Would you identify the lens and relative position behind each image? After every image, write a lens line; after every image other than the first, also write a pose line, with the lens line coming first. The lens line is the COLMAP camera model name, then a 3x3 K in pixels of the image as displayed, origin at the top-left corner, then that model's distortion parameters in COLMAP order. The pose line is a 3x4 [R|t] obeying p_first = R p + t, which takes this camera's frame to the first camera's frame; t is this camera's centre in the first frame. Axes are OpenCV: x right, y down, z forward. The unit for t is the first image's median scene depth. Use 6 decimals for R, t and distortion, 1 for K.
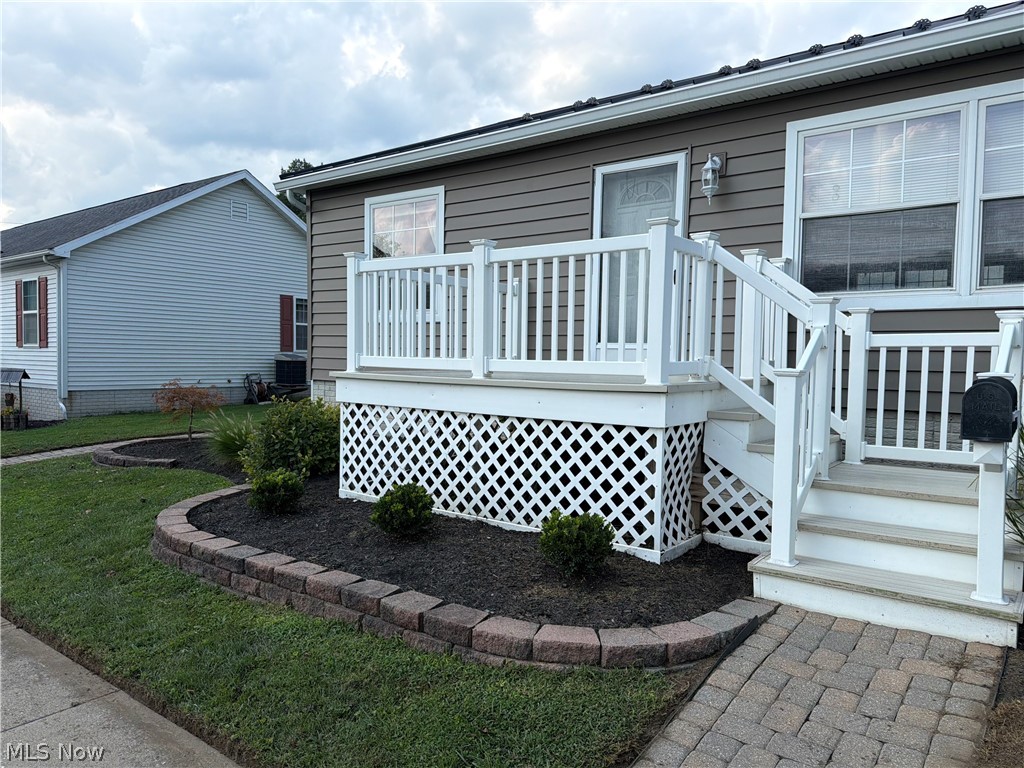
lens RADIAL K [[757.8, 0, 511.2], [0, 757.8, 369.7], [0, 0, 1]] dist [-0.004826, -0.000005]
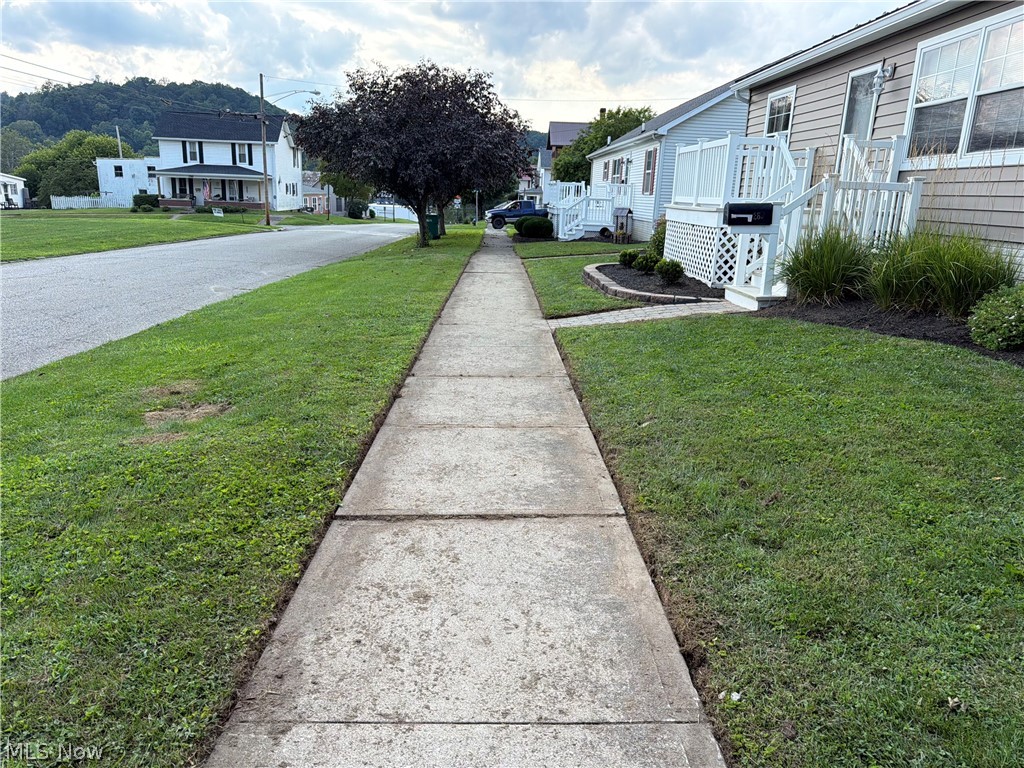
lens RADIAL K [[715.0, 0, 511.6], [0, 715.0, 404.8], [0, 0, 1]] dist [0.027832, -0.056020]
pose [[0.637281, 0.214970, -0.740041, 0.436887], [-0.019583, 0.964512, 0.263312, 0.006692], [0.770382, -0.153312, 0.618875, -0.256310]]
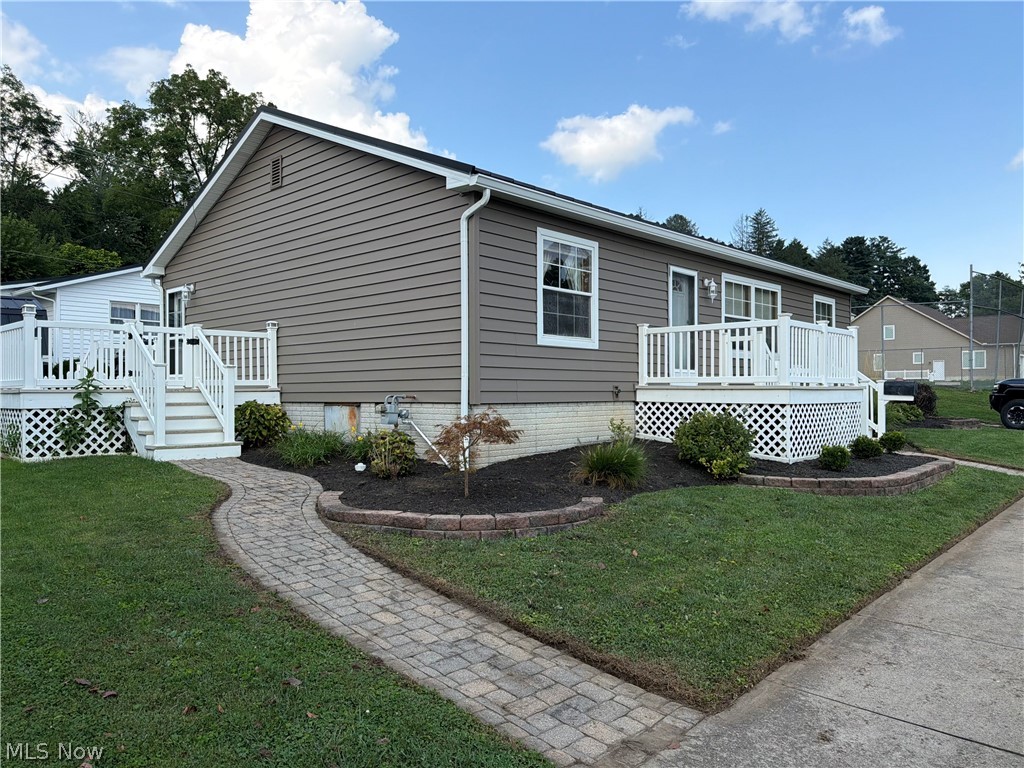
lens RADIAL K [[716.3, 0, 512.0], [0, 716.3, 384.0], [0, 0, 1]] dist [0.061051, -0.052902]
pose [[0.075839, -0.012254, 0.997045, -0.620005], [0.000633, 0.999925, 0.012241, -0.007761], [-0.997120, -0.000297, 0.075841, 0.495450]]
